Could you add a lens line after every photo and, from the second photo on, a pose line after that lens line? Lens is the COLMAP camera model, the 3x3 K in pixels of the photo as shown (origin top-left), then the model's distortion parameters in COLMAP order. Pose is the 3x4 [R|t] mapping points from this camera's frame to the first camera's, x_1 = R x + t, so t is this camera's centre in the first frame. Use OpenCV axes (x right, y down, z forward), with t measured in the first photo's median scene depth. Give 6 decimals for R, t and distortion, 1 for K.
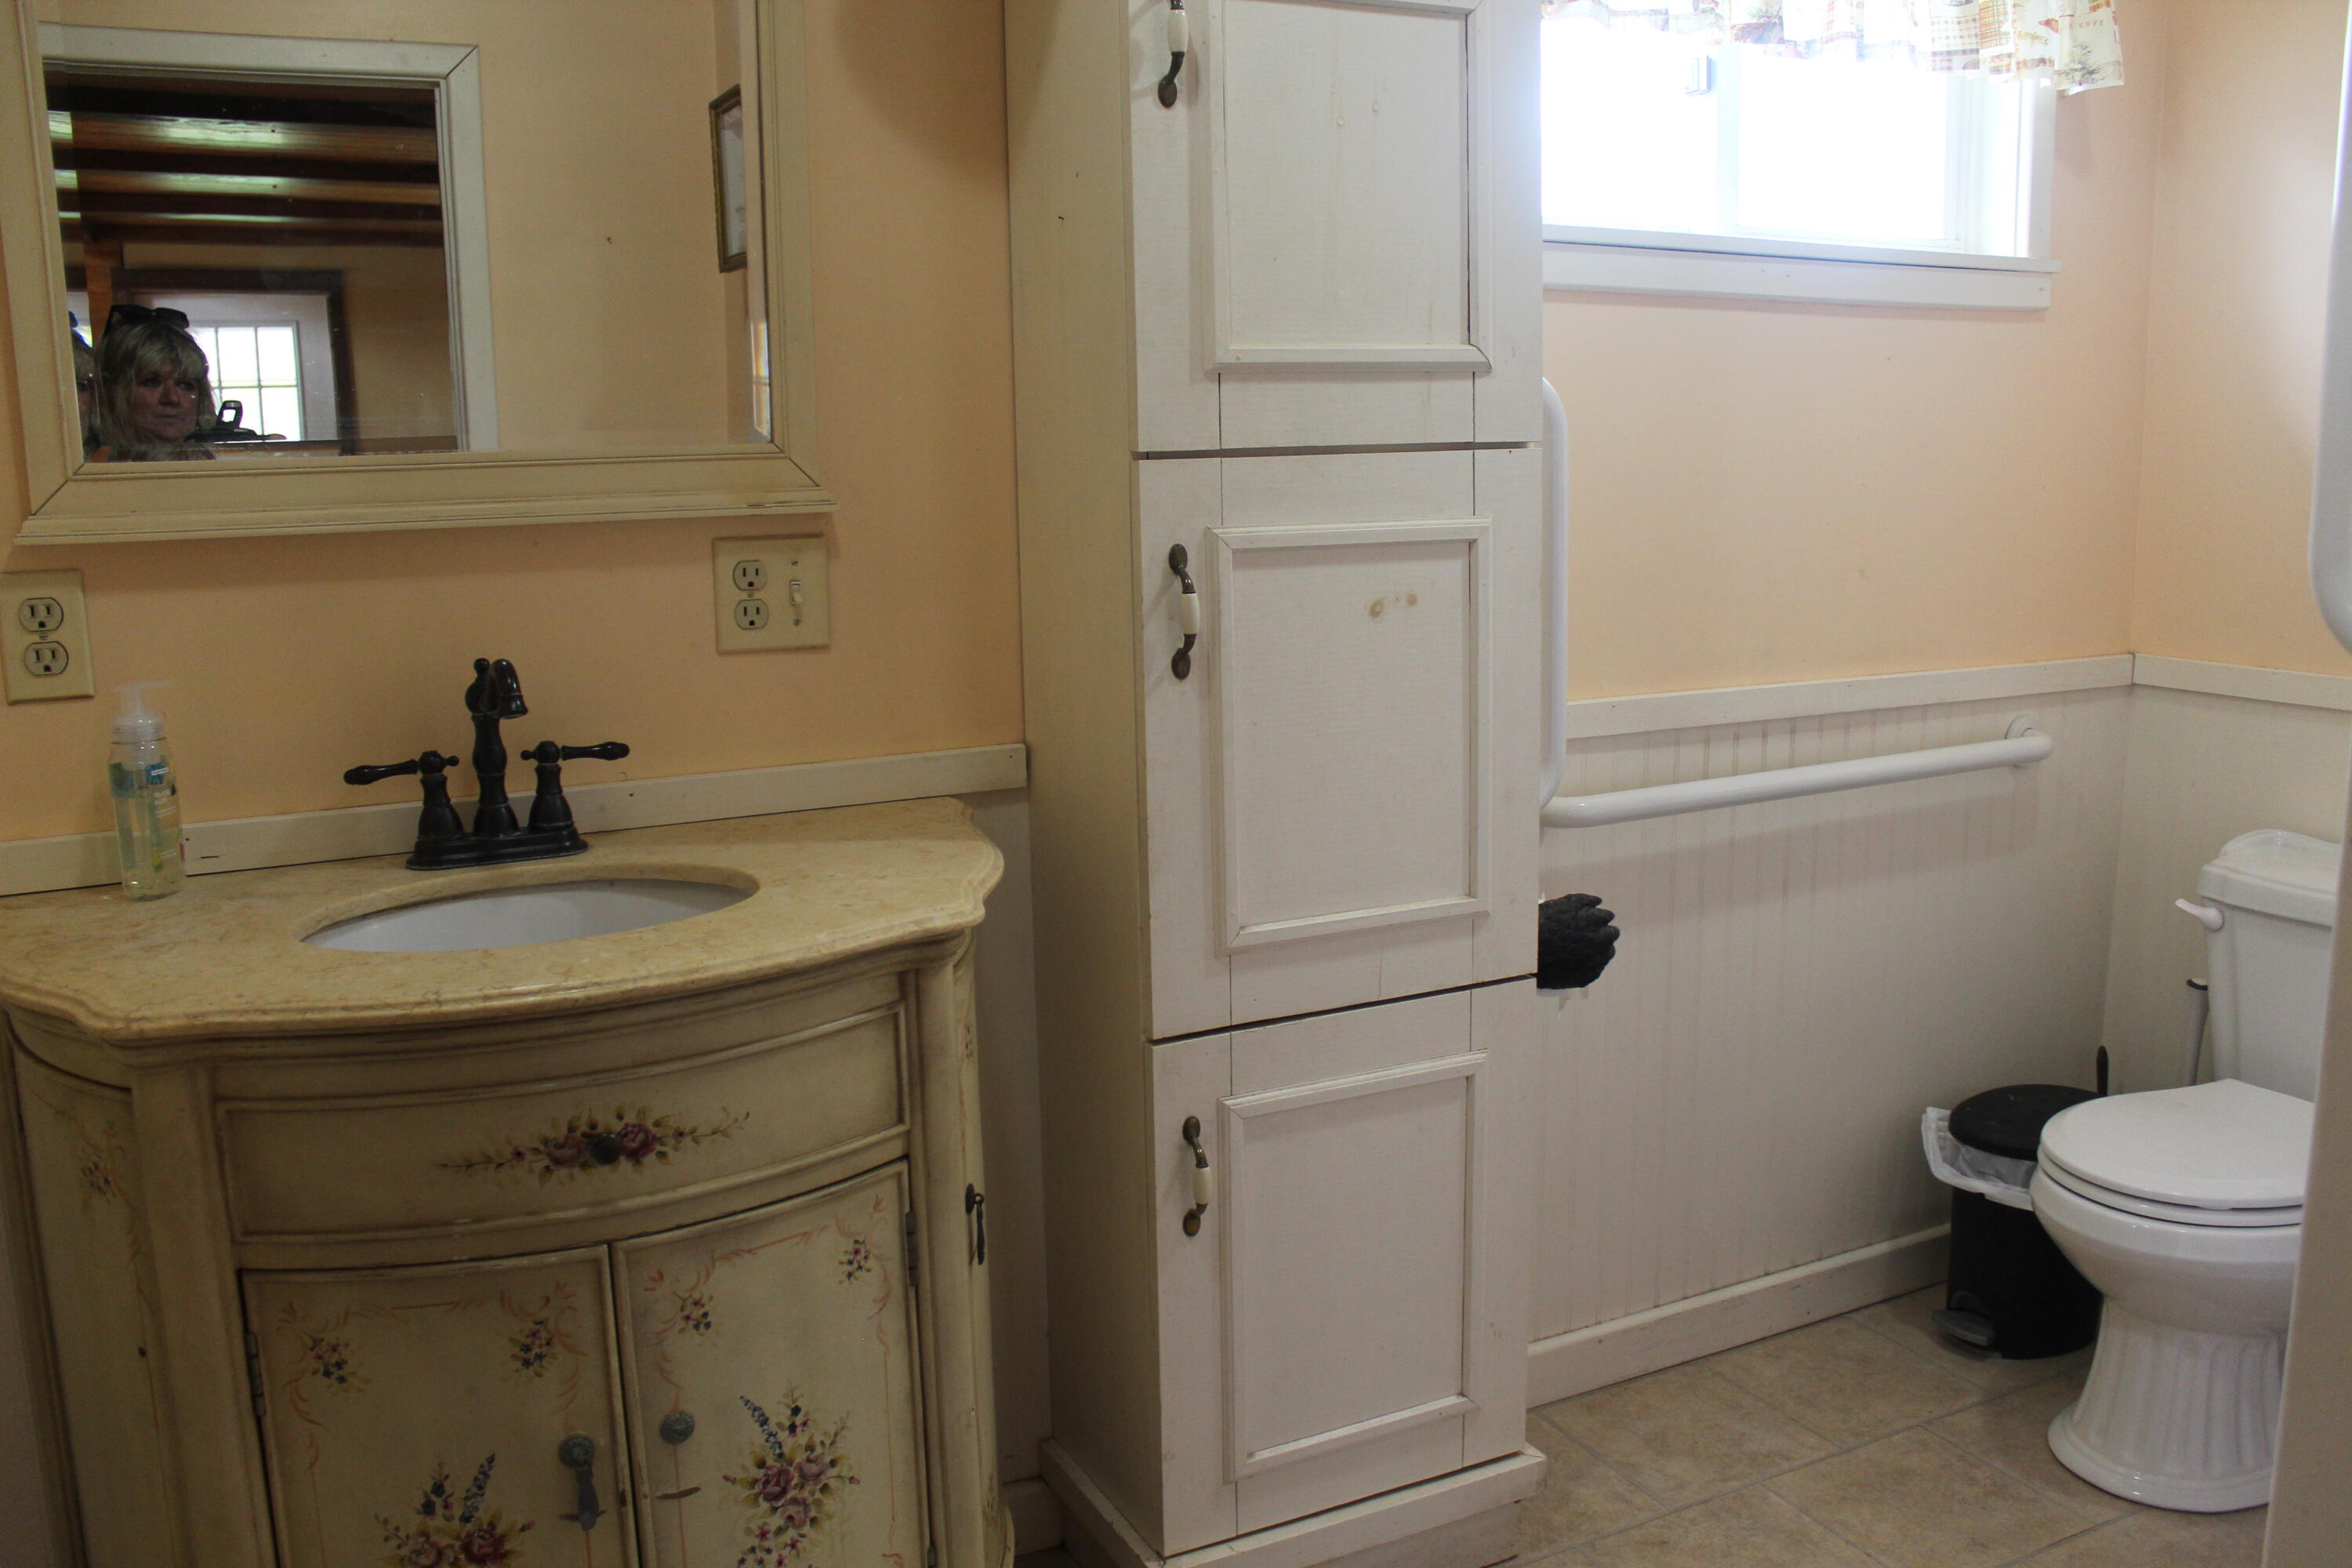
lens RADIAL K [[1951.5, 0, 1182.2], [0, 1951.5, 775.4], [0, 0, 1]] dist [-0.149785, 0.124511]
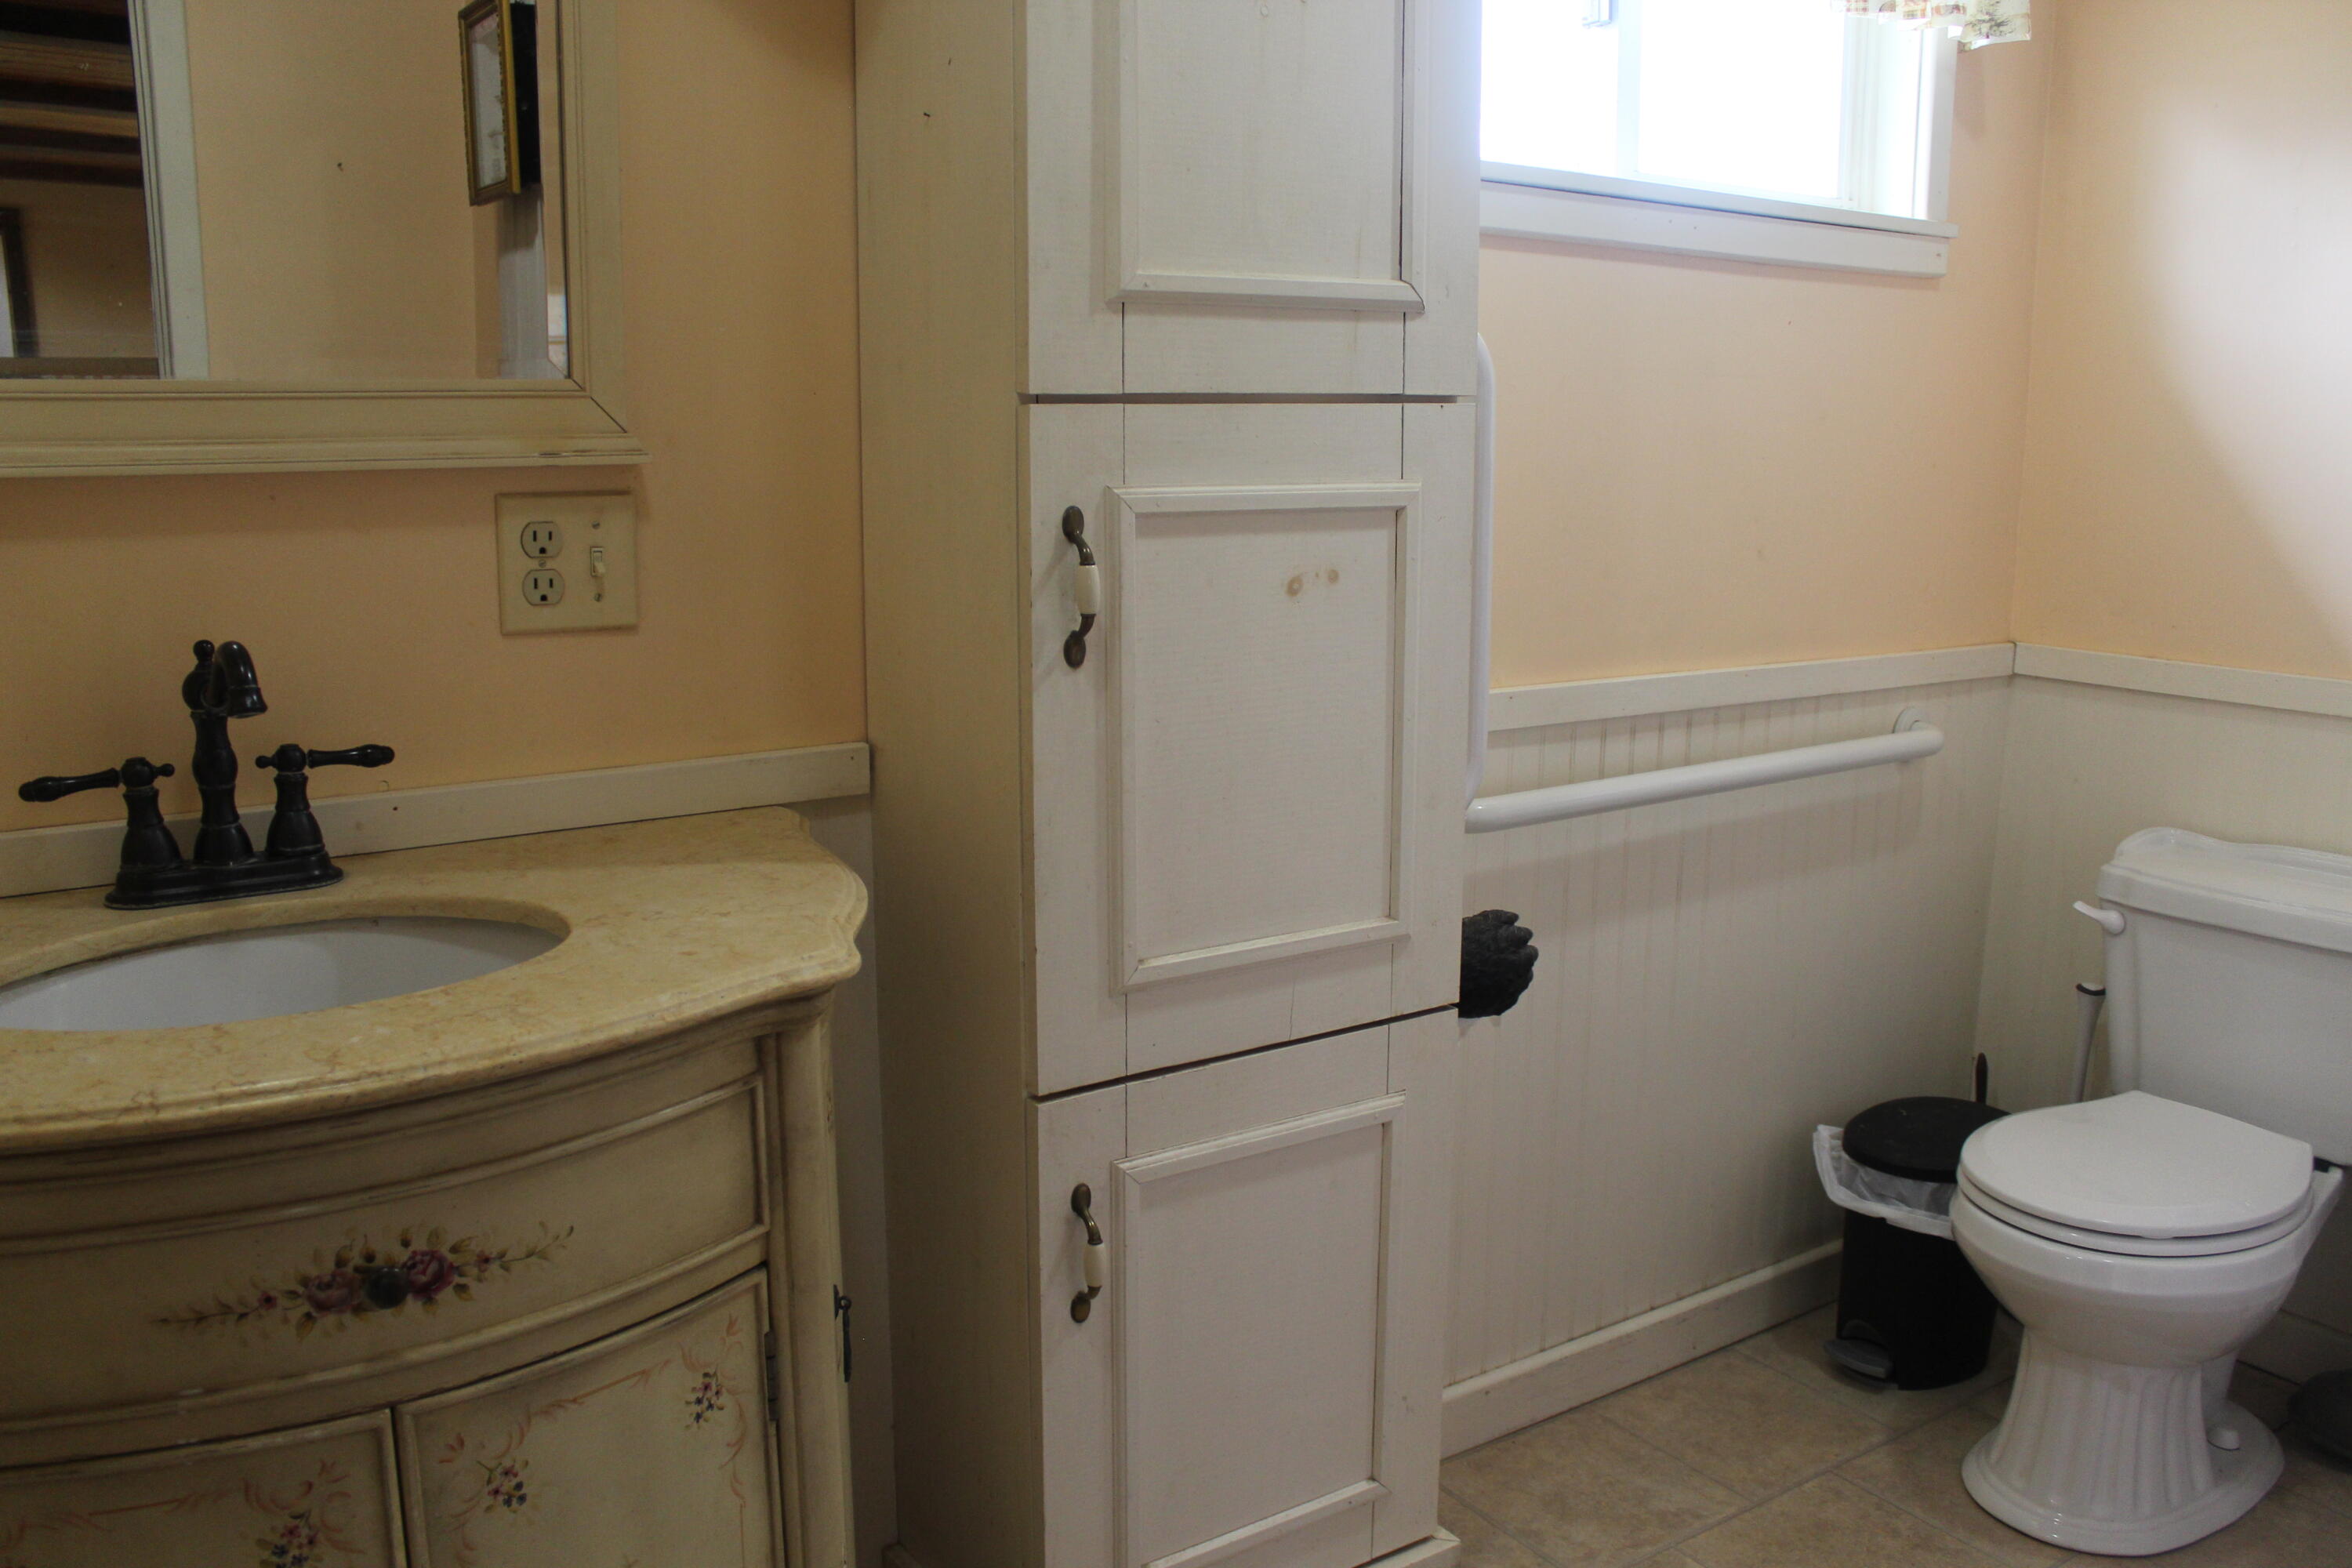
lens RADIAL K [[1951.5, 0, 1182.5], [0, 1951.5, 784.6], [0, 0, 1]] dist [-0.149785, 0.124511]
pose [[0.990985, -0.003654, 0.133926, -0.063077], [0.001771, 0.999898, 0.014176, -0.010501], [-0.133964, -0.013811, 0.990890, 0.155274]]
